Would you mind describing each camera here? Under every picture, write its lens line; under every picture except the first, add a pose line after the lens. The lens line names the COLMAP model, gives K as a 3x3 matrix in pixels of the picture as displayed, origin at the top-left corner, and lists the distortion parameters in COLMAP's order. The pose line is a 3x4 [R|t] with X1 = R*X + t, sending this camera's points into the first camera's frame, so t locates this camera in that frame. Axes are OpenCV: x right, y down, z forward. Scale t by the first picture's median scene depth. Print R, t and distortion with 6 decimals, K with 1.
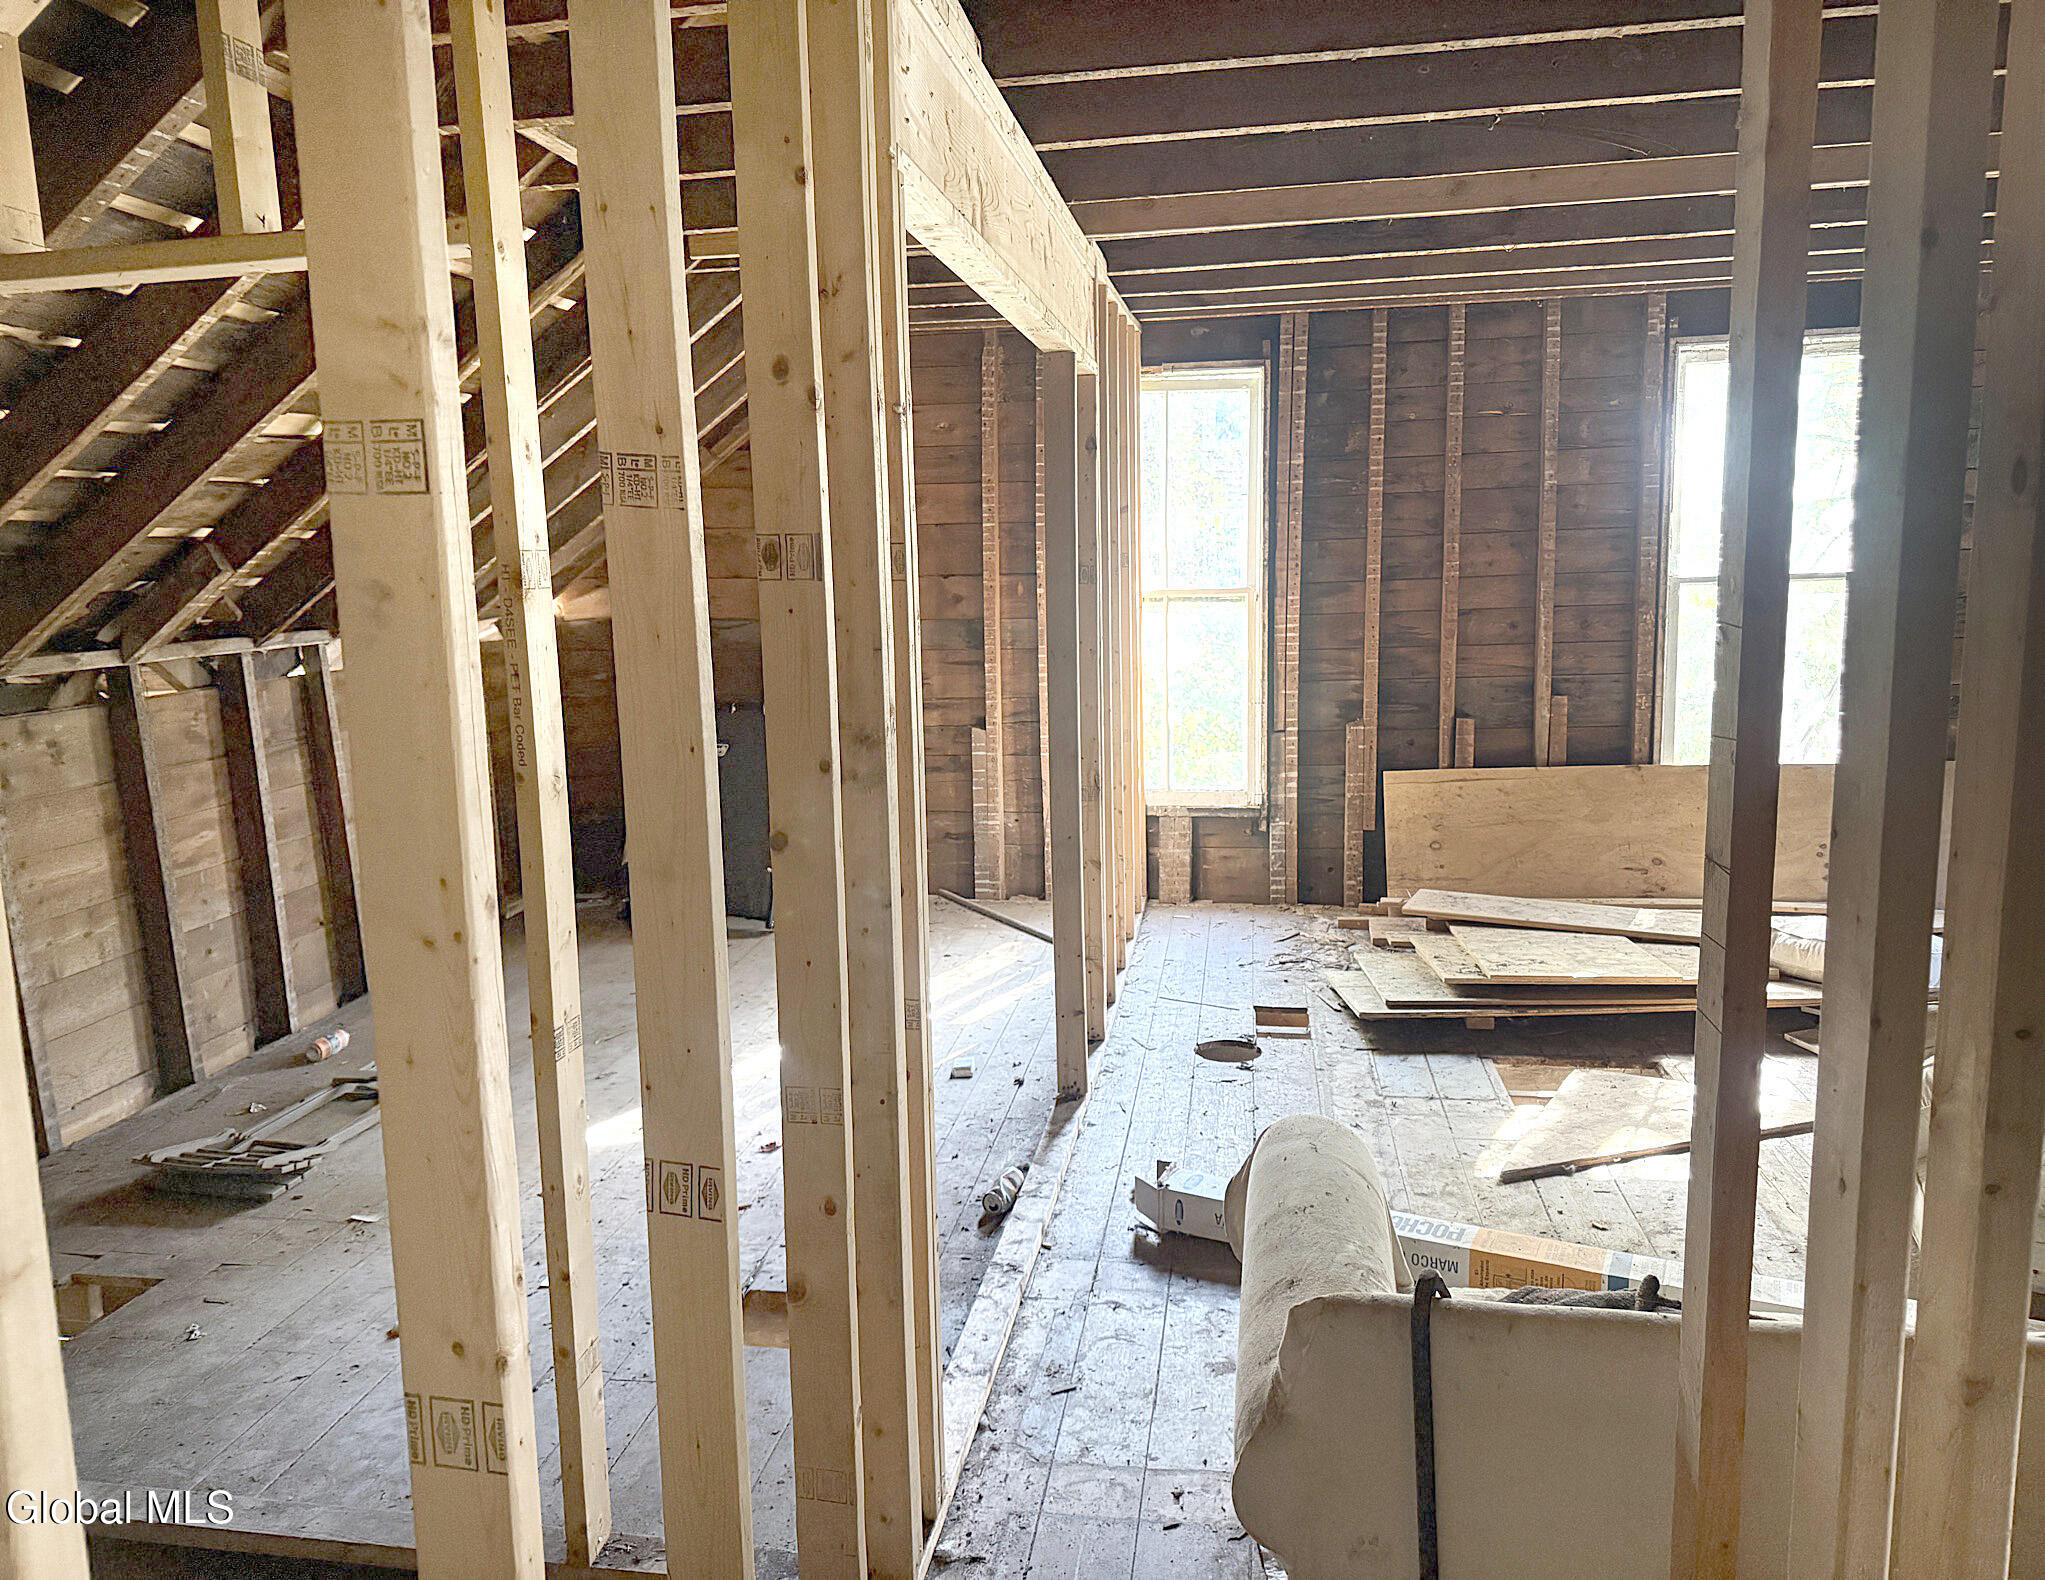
lens RADIAL K [[1447.9, 0, 1028.2], [0, 1447.9, 782.3], [0, 0, 1]] dist [0.100111, -0.135628]
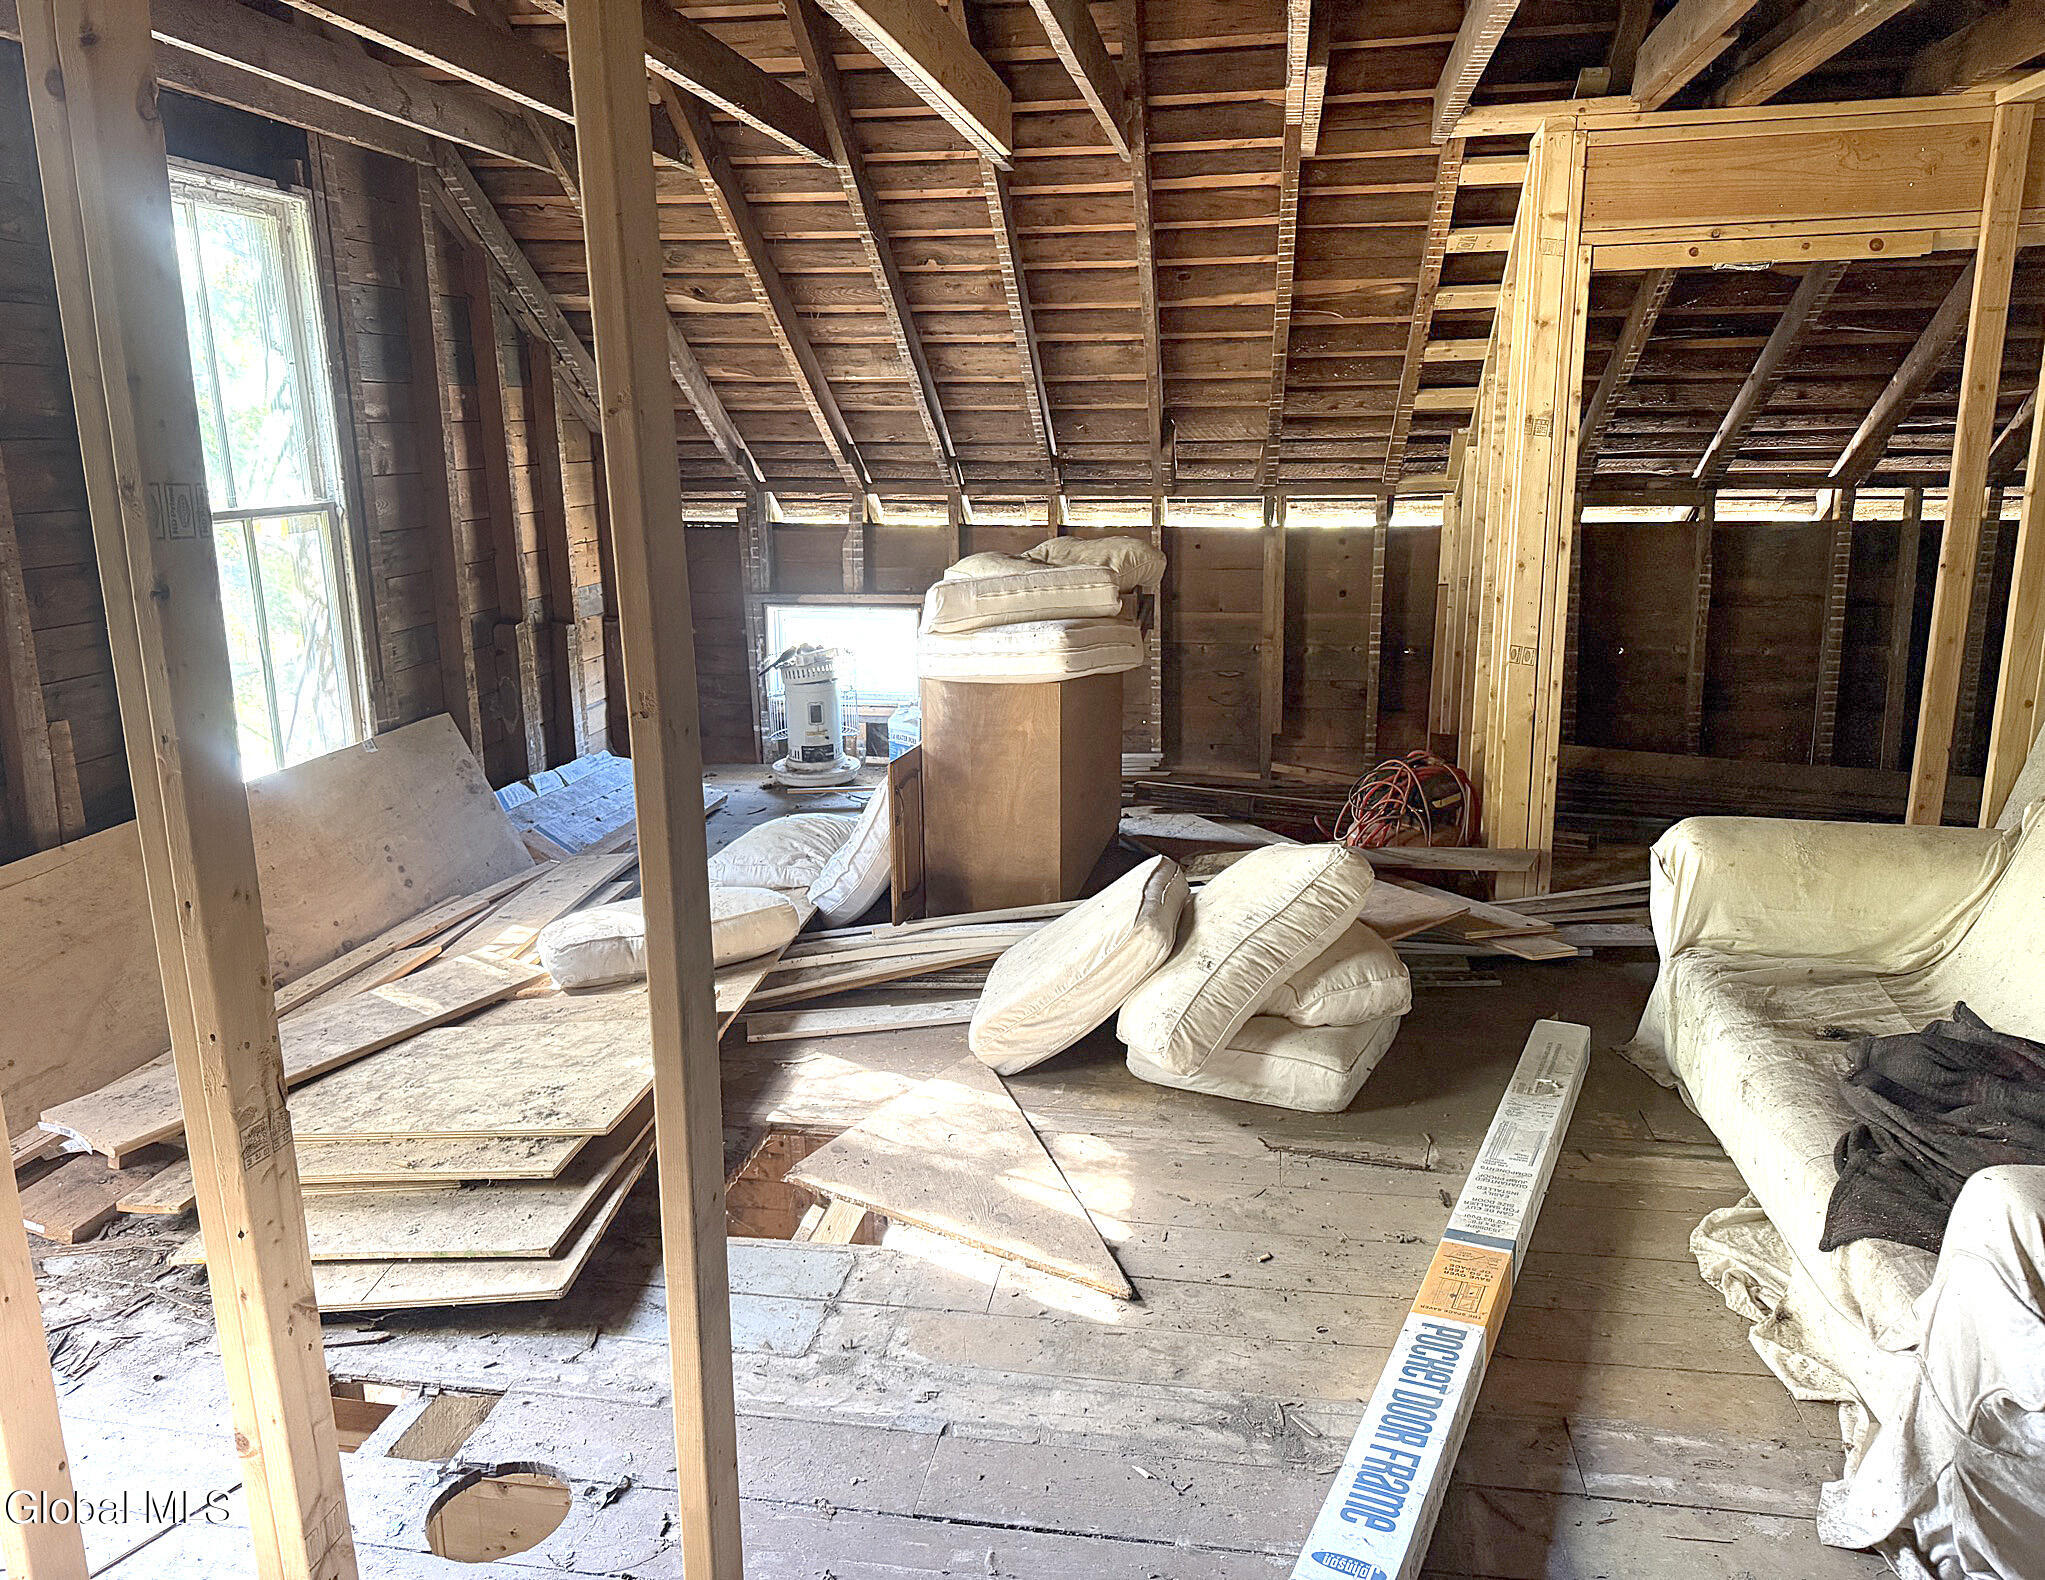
lens RADIAL K [[1447.9, 0, 1028.2], [0, 1447.9, 782.3], [0, 0, 1]] dist [0.100111, -0.135628]
pose [[0.012458, -0.208325, 0.977980, -0.247097], [0.163902, 0.965253, 0.203526, -0.102884], [-0.986398, 0.157757, 0.046170, 0.652027]]
